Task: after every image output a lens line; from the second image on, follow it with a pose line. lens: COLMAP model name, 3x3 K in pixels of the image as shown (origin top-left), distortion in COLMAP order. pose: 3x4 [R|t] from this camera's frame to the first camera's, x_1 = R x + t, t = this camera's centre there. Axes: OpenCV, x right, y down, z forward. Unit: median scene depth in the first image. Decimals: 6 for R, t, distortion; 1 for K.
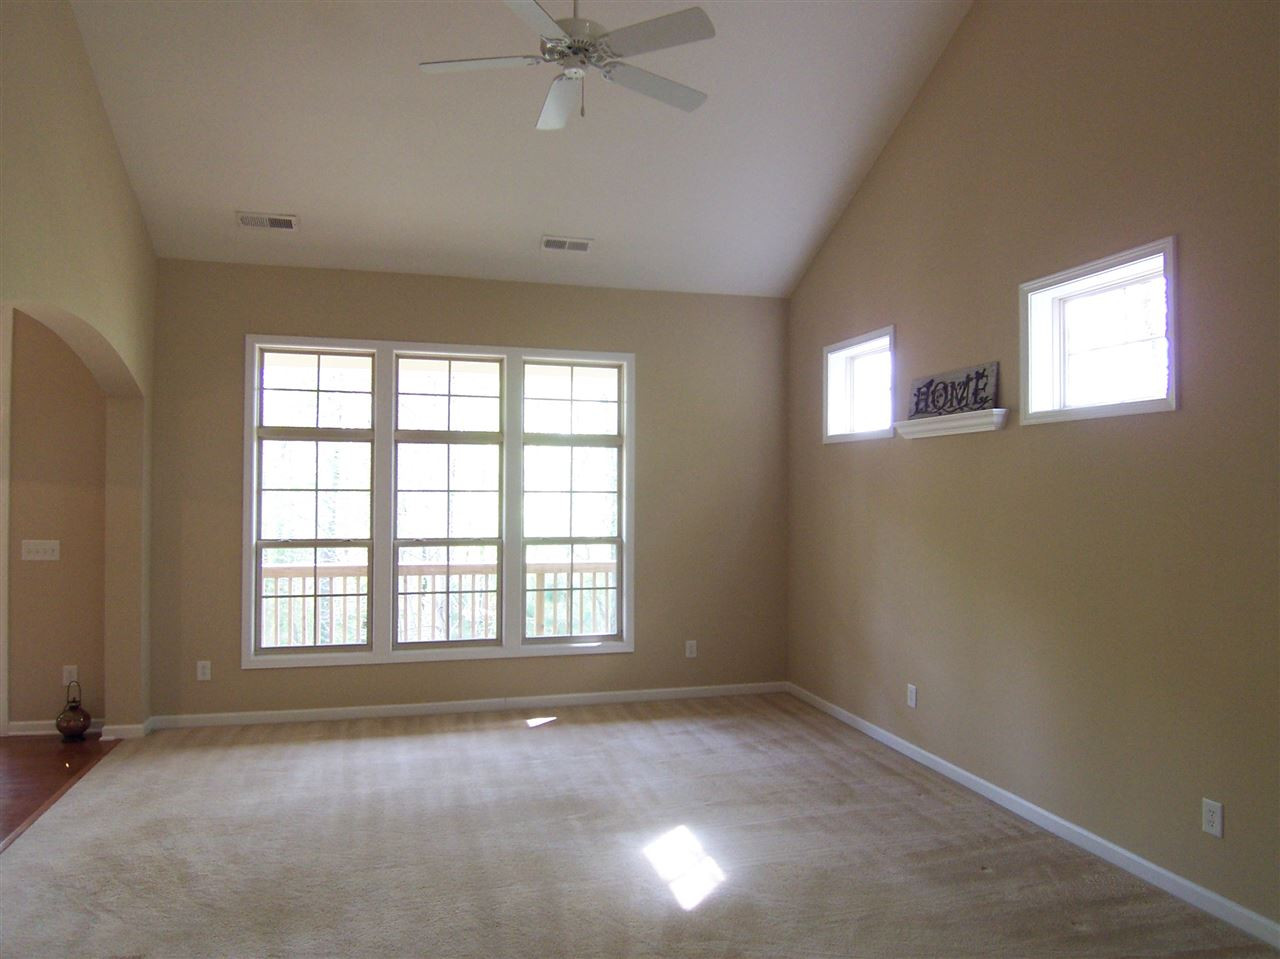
lens RADIAL K [[871.8, 0, 634.0], [0, 871.8, 479.7], [0, 0, 1]] dist [-0.025691, -0.022102]
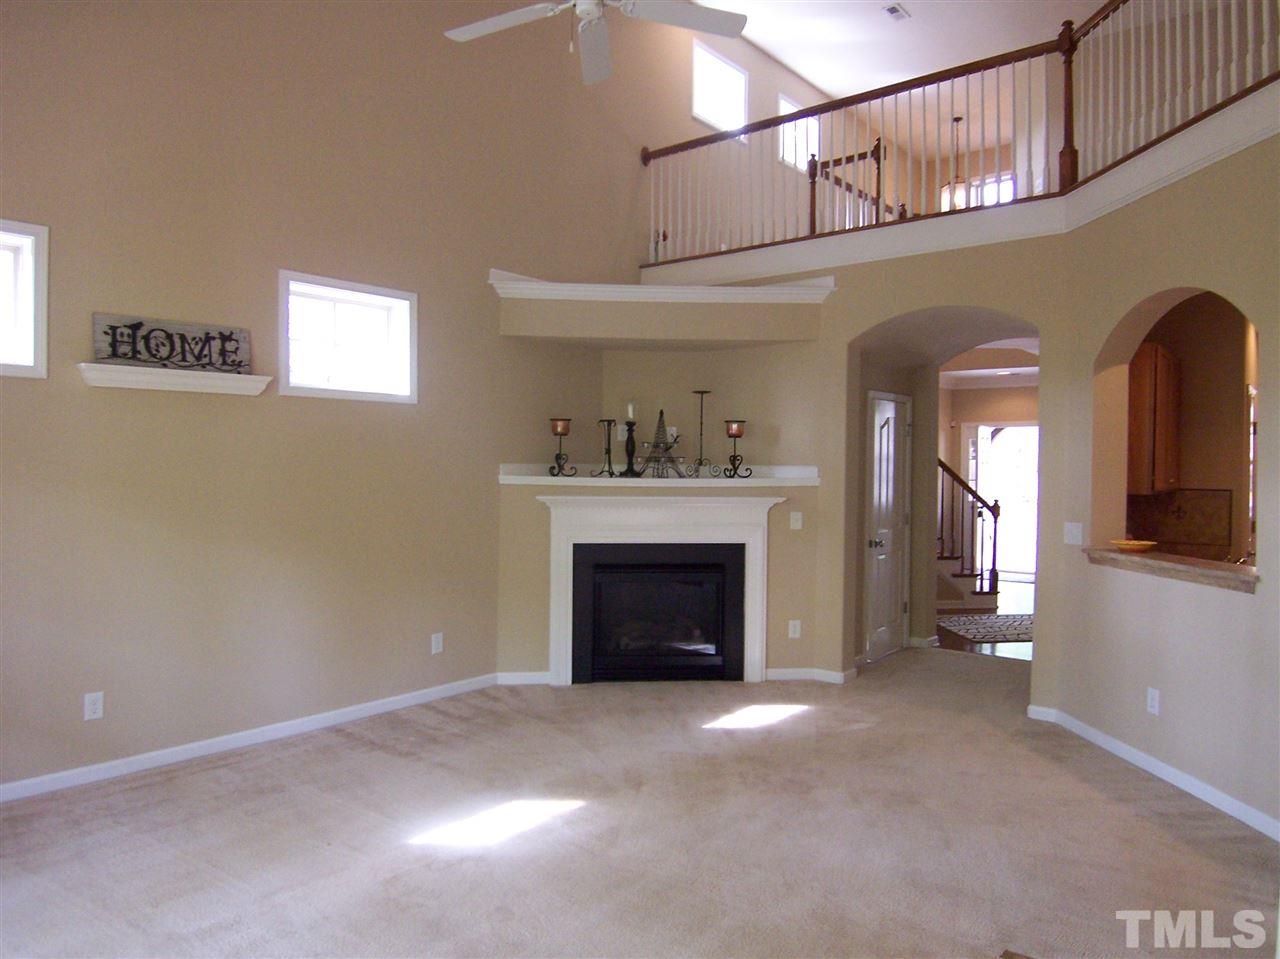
lens RADIAL K [[871.8, 0, 634.0], [0, 871.8, 479.7], [0, 0, 1]] dist [-0.025691, -0.022102]
pose [[-0.572720, -0.028439, 0.819257, -0.689878], [-0.019621, 0.999587, 0.020983, 0.013732], [-0.819516, -0.004057, -0.573042, 1.181246]]
